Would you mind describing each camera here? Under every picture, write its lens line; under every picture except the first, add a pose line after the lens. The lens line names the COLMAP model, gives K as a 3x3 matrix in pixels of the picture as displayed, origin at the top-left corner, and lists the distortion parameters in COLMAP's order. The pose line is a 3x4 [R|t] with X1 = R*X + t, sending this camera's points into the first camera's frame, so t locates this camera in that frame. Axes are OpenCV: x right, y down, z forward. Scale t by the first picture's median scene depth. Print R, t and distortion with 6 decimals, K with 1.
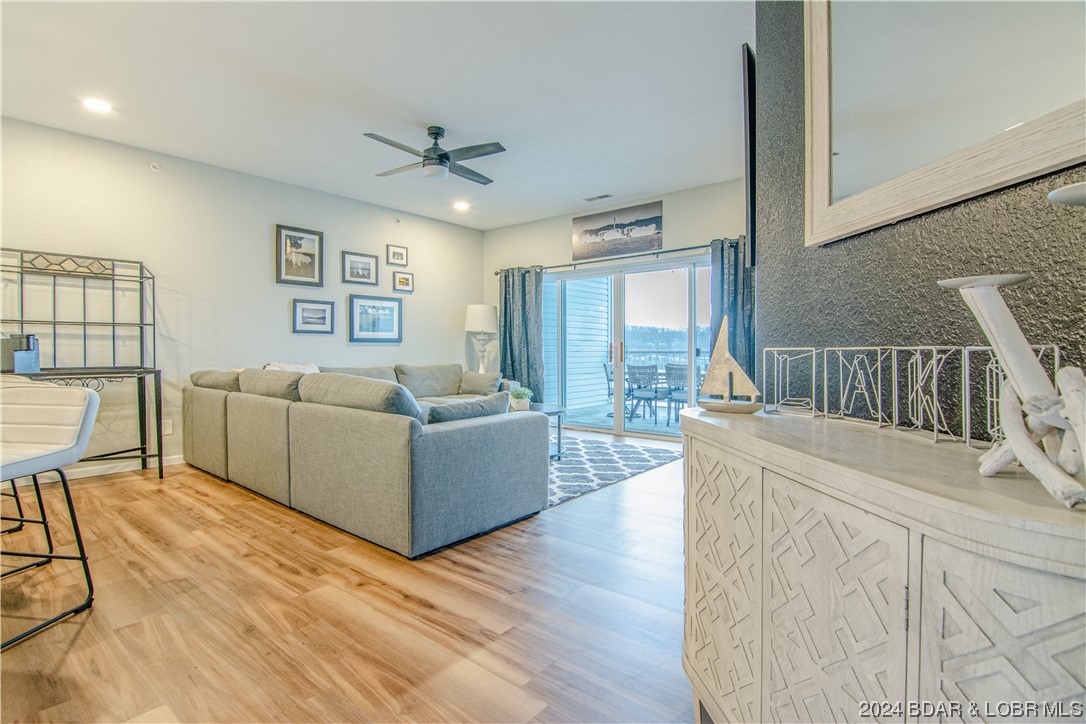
lens RADIAL K [[526.2, 0, 532.8], [0, 526.2, 356.9], [0, 0, 1]] dist [-0.006547, -0.005527]
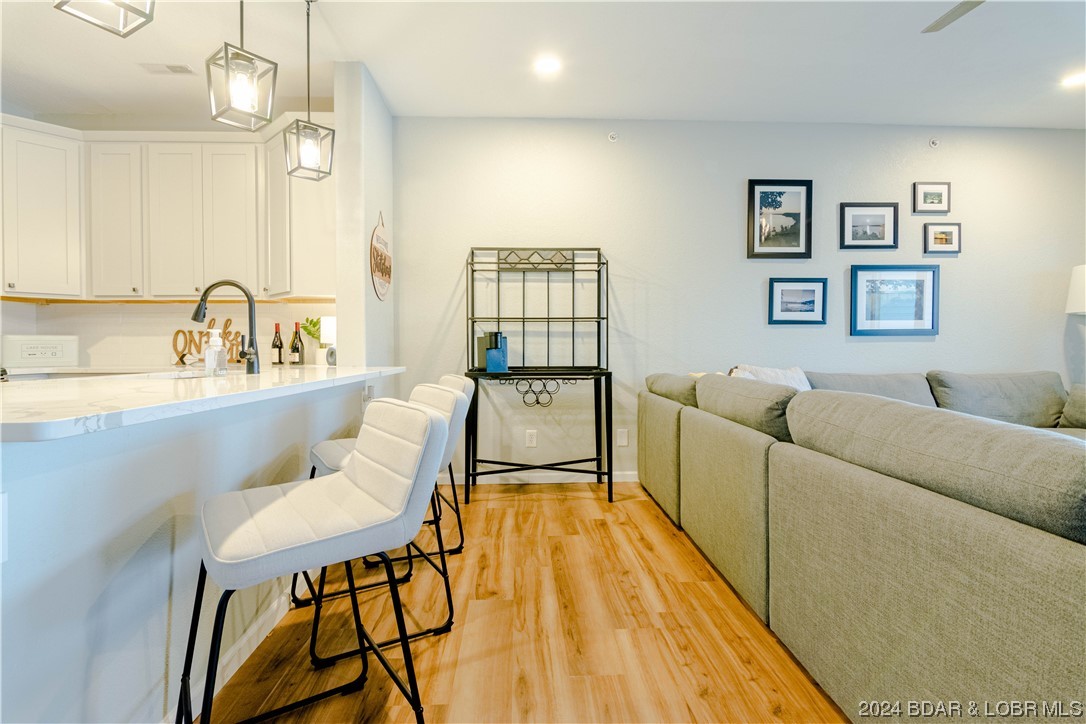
lens RADIAL K [[526.2, 0, 538.0], [0, 526.2, 360.3], [0, 0, 1]] dist [-0.006547, -0.005527]
pose [[0.675467, 0.014113, -0.737255, -0.182016], [-0.006692, 0.999893, 0.013010, -0.003864], [0.737360, -0.003854, 0.675489, 0.366901]]
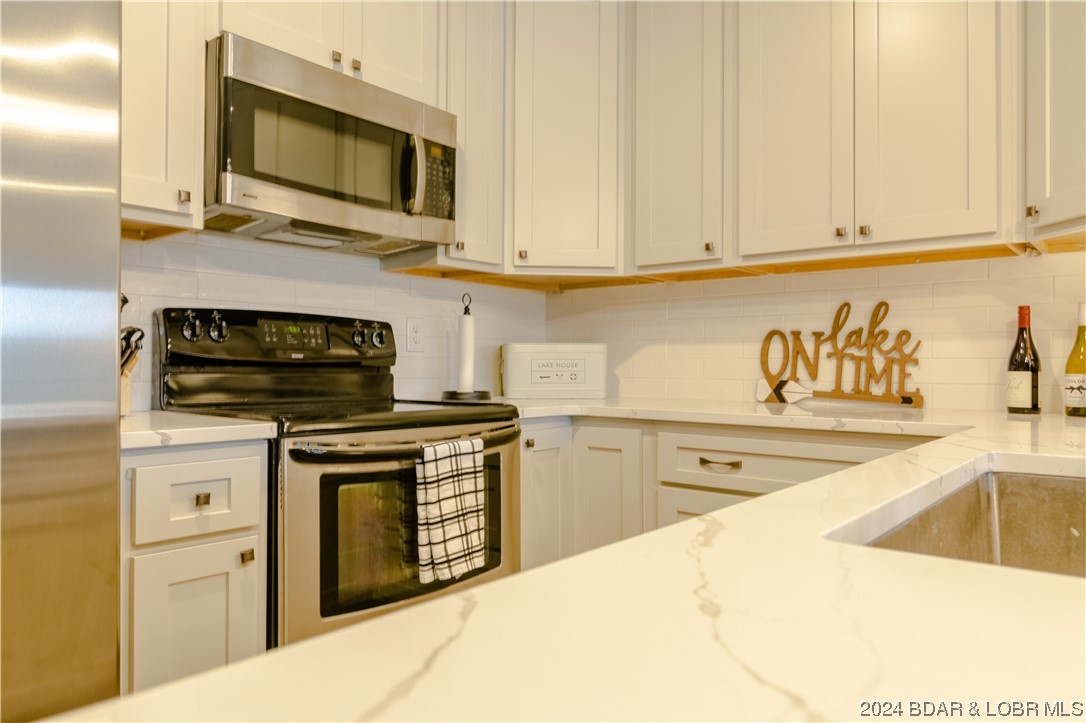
lens RADIAL K [[747.0, 0, 534.2], [0, 747.0, 358.9], [0, 0, 1]] dist [-0.001555, -0.002252]
pose [[0.000856, -0.009125, -0.999958, -0.689613], [-0.018783, 0.999782, -0.009140, -0.007386], [0.999823, 0.018790, 0.000684, 0.320077]]
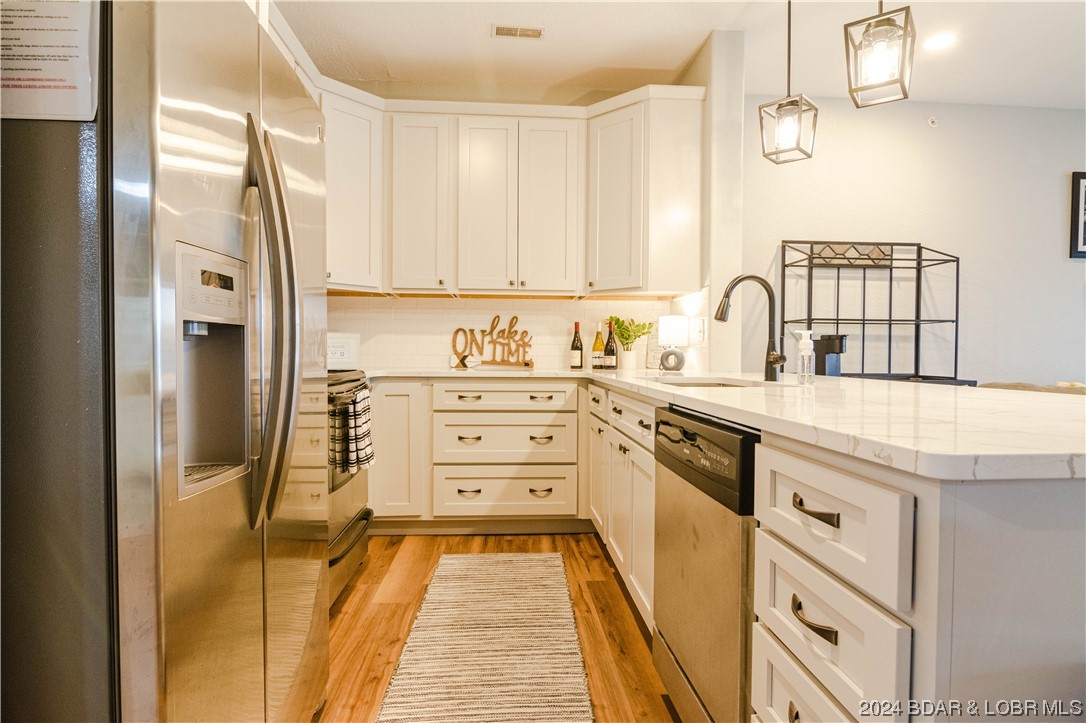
lens RADIAL K [[575.6, 0, 540.4], [0, 575.6, 363.9], [0, 0, 1]] dist [-0.011812, -0.004713]
pose [[0.689041, 0.020920, -0.724421, -0.576019], [-0.016592, 0.999777, 0.013091, 0.000877], [0.724533, 0.003000, 0.689234, -0.023135]]
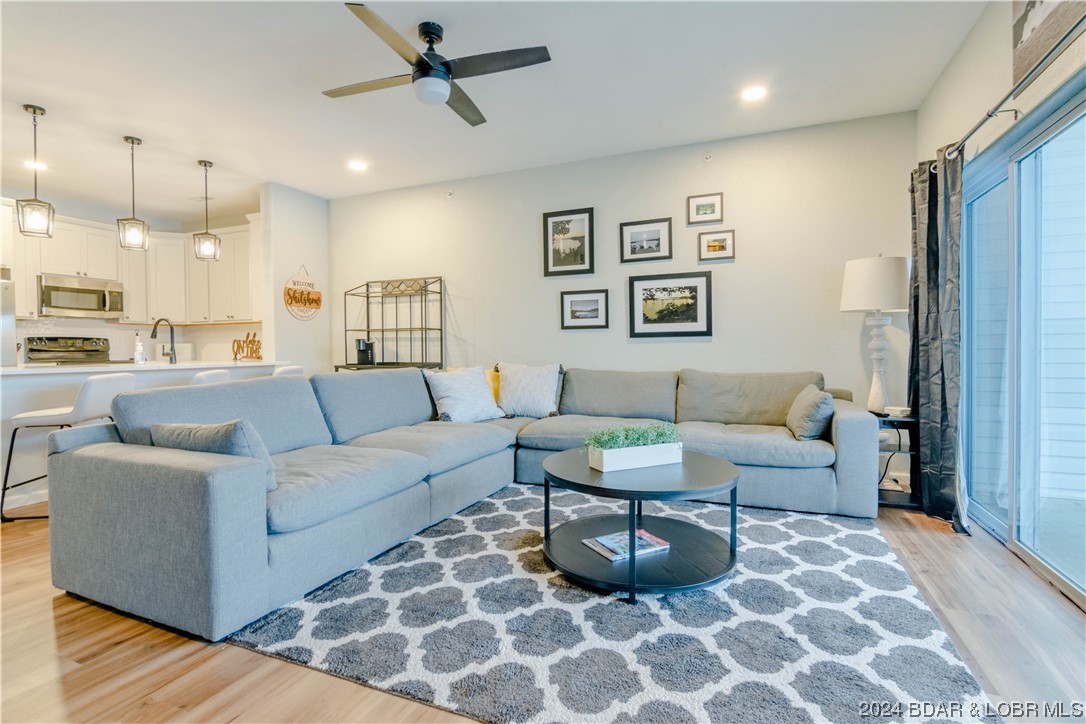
lens RADIAL K [[526.2, 0, 538.2], [0, 526.2, 359.7], [0, 0, 1]] dist [-0.006547, -0.005527]
pose [[0.293476, 0.016860, -0.955818, 0.547051], [-0.006212, 0.999857, 0.015730, -0.011269], [0.955946, 0.001321, 0.293539, 0.971464]]
